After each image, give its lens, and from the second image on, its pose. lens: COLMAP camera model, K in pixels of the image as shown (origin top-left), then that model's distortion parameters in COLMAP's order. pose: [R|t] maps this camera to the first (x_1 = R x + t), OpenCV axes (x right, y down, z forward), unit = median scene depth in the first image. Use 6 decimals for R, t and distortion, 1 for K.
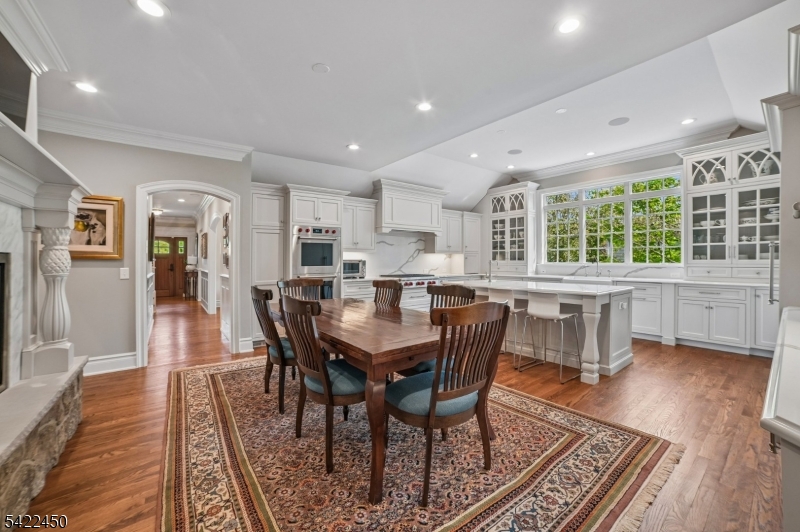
lens RADIAL K [[311.9, 0, 398.9], [0, 311.9, 262.1], [0, 0, 1]] dist [-0.086100, 0.030386]
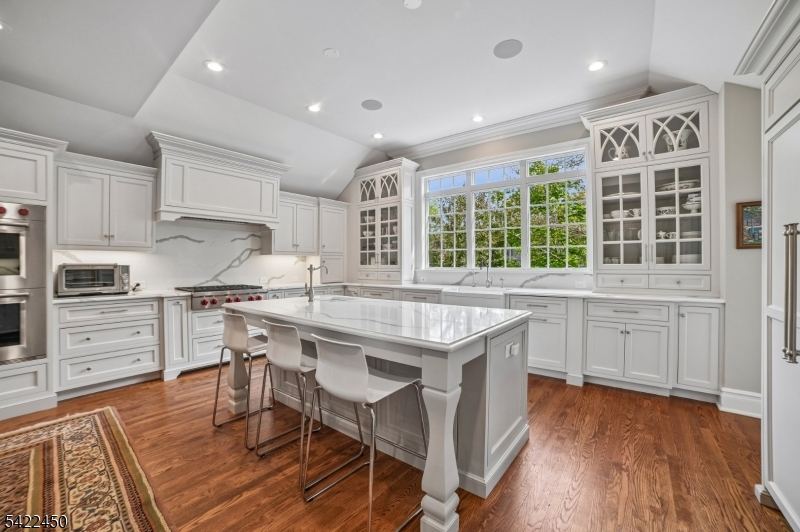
lens RADIAL K [[321.0, 0, 385.7], [0, 321.0, 265.1], [0, 0, 1]] dist [-0.101806, 0.034160]
pose [[0.974215, -0.001031, 0.225620, 0.291316], [0.001870, 0.999992, -0.003508, -0.003259], [-0.225615, 0.003840, 0.974209, 0.365043]]
